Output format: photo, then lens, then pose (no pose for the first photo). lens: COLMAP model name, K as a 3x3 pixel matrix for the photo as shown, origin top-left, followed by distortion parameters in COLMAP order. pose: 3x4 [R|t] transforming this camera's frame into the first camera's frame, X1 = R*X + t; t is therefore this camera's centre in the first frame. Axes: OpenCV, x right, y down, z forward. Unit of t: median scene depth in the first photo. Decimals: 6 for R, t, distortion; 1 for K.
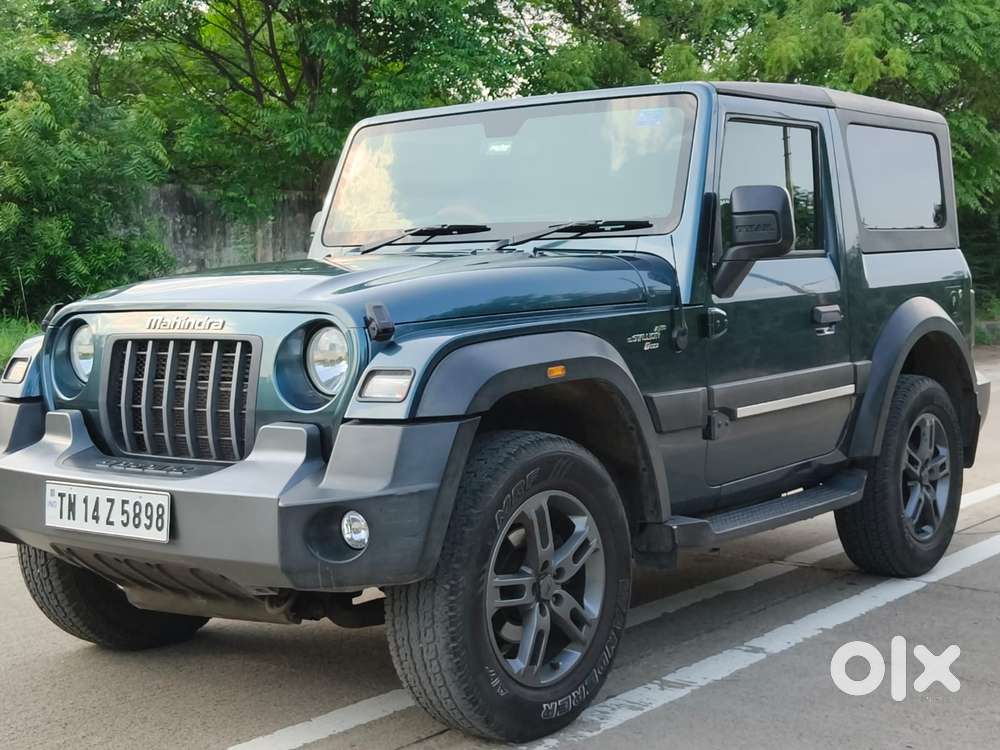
lens RADIAL K [[1503.0, 0, 500.0], [0, 1503.0, 375.0], [0, 0, 1]] dist [0.020761, -0.076160]
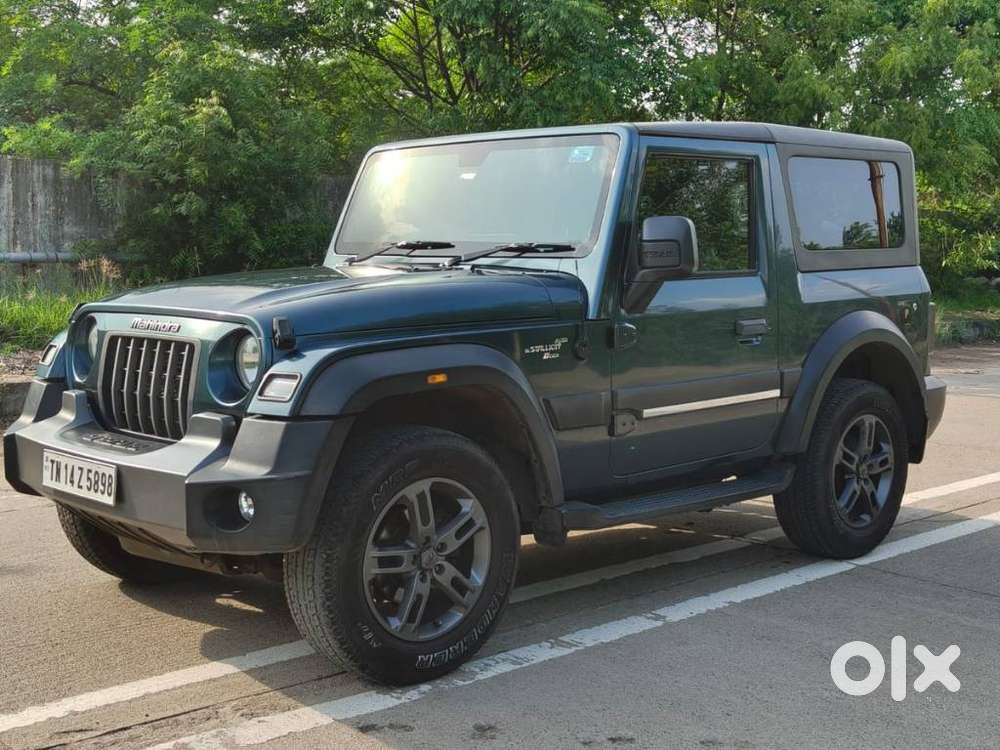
lens RADIAL K [[1331.4, 0, 500.0], [0, 1331.4, 375.0], [0, 0, 1]] dist [0.019255, 0.017589]
pose [[0.988208, 0.038411, -0.148223, 0.224108], [-0.033860, 0.998878, 0.033107, -0.038681], [0.149328, -0.027698, 0.988400, -0.029699]]
